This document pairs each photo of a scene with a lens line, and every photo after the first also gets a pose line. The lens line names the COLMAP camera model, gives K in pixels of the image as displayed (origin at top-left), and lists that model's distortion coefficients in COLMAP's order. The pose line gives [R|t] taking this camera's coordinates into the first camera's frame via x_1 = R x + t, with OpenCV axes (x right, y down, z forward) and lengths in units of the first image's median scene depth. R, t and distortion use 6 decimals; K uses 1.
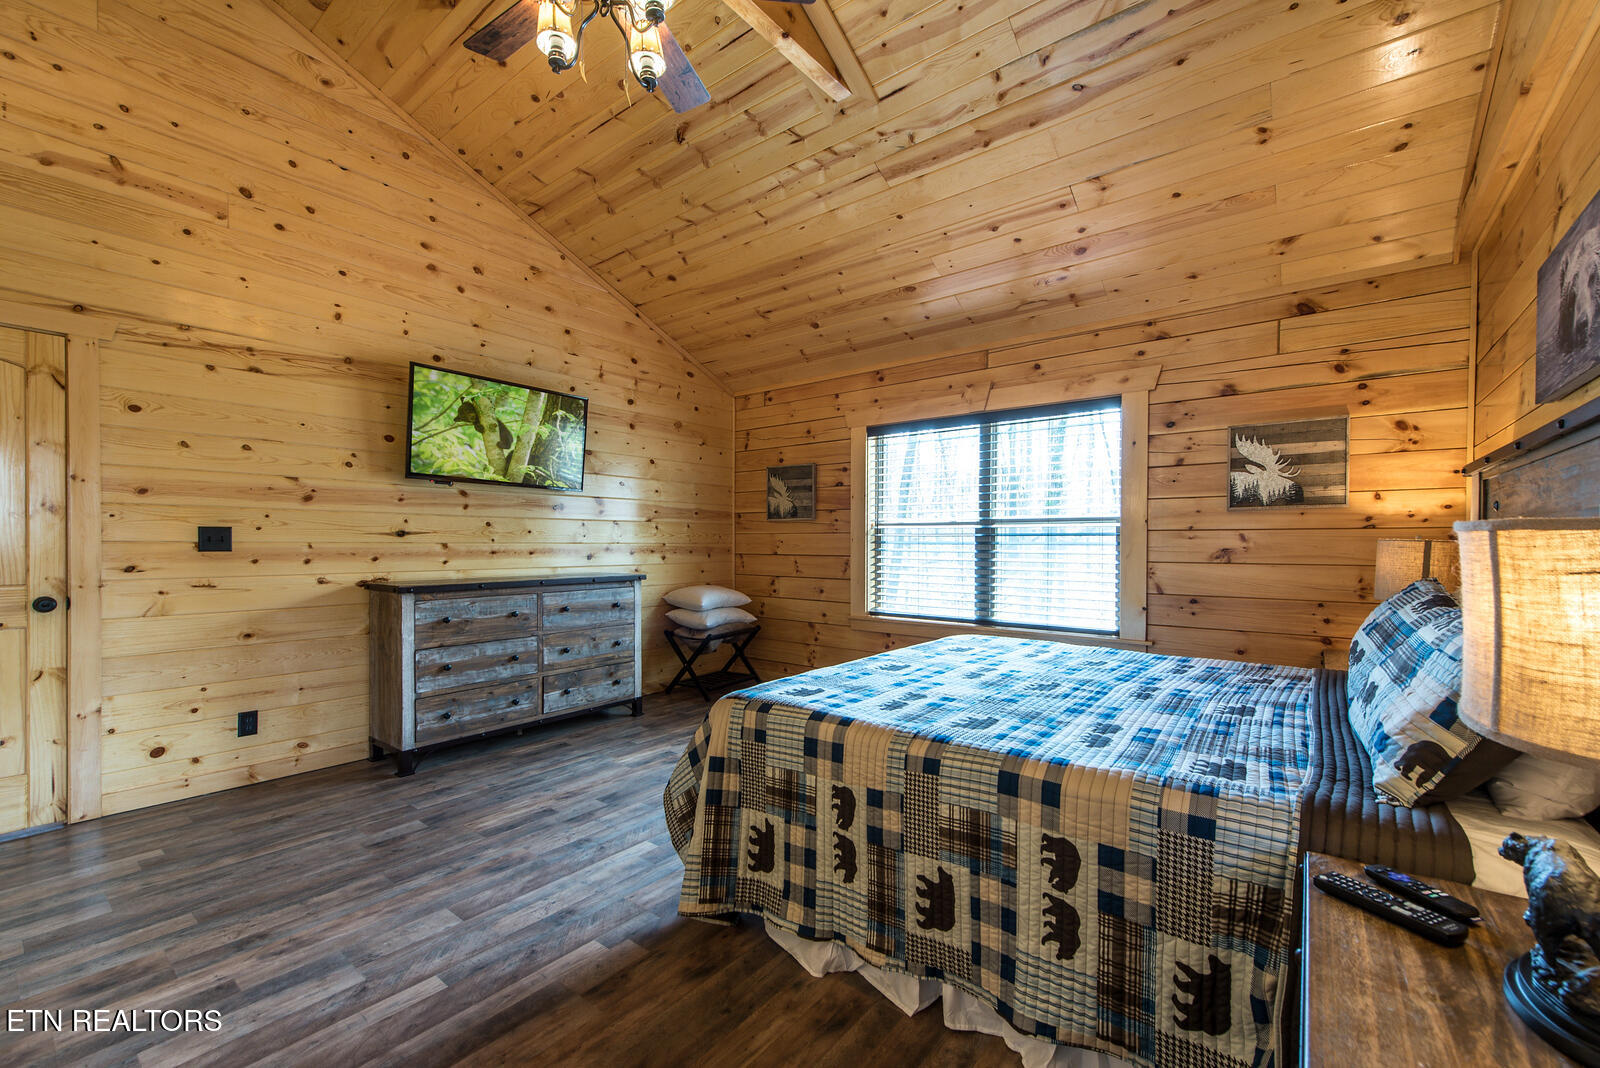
lens RADIAL K [[659.4, 0, 801.8], [0, 659.4, 545.7], [0, 0, 1]] dist [-0.000647, -0.000129]
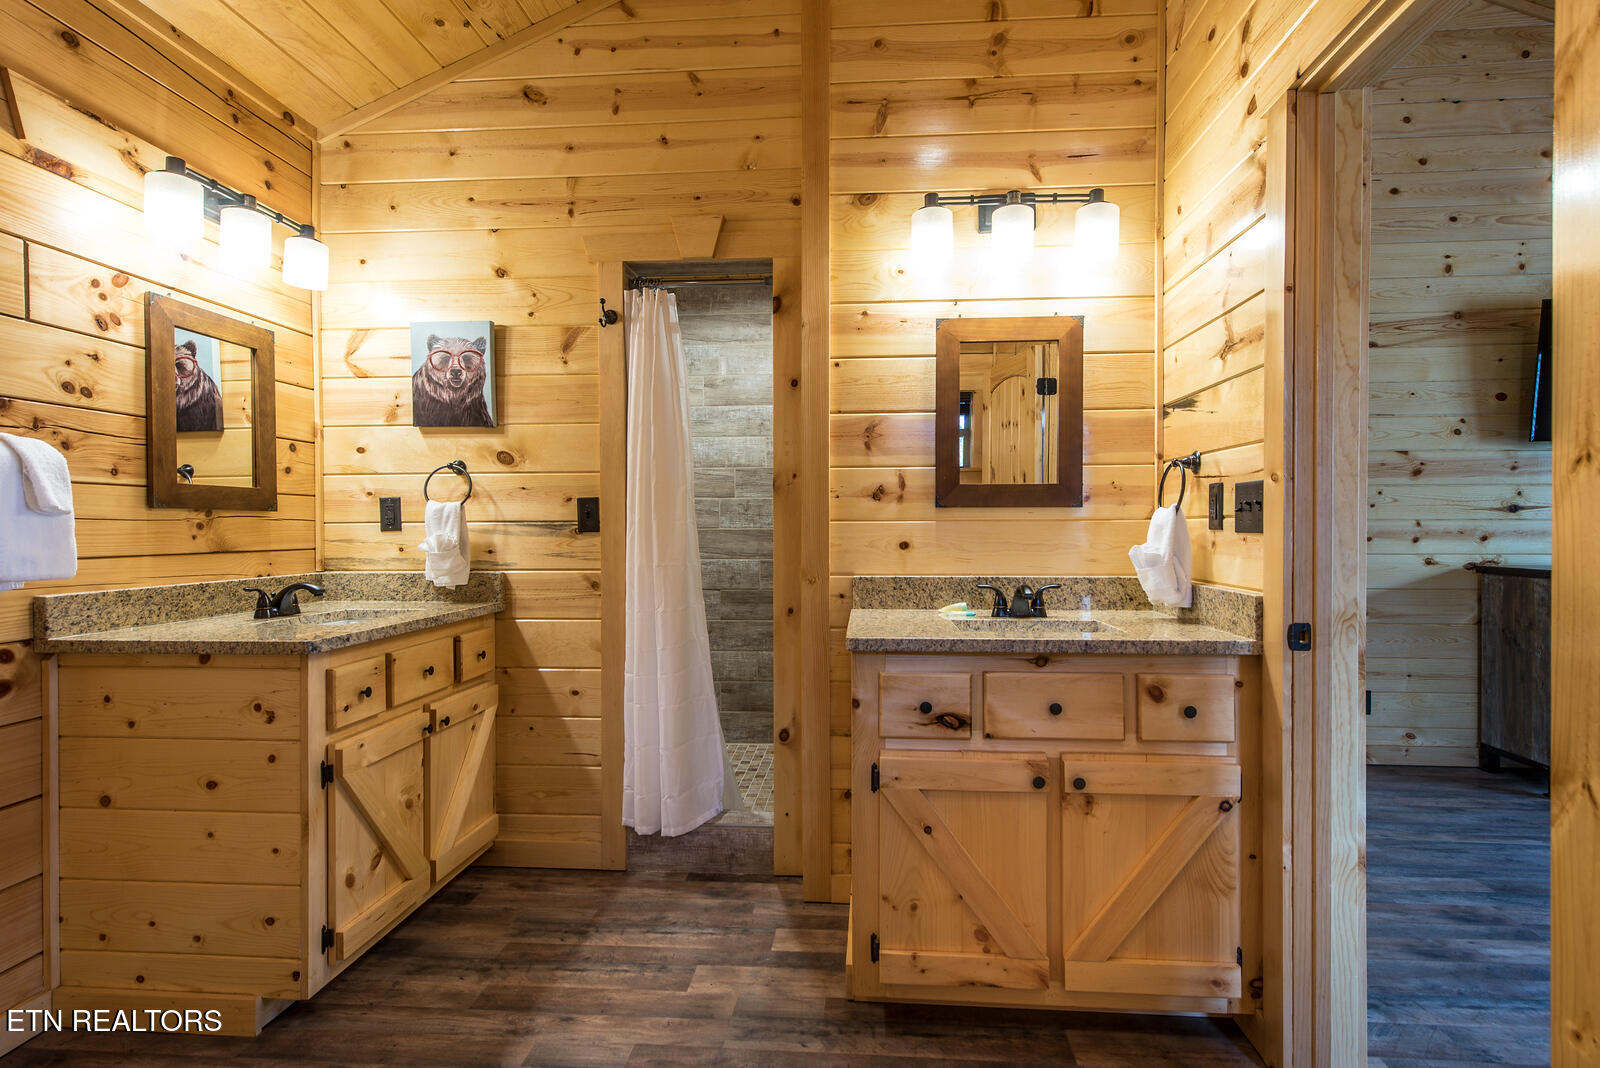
lens RADIAL K [[792.0, 0, 804.2], [0, 792.0, 529.5], [0, 0, 1]] dist [-0.000750, -0.000190]
pose [[0.547206, -0.001486, -0.836997, -0.277750], [0.003046, 0.999995, 0.000216, 0.005786], [0.836993, -0.002668, 0.547208, -0.327470]]
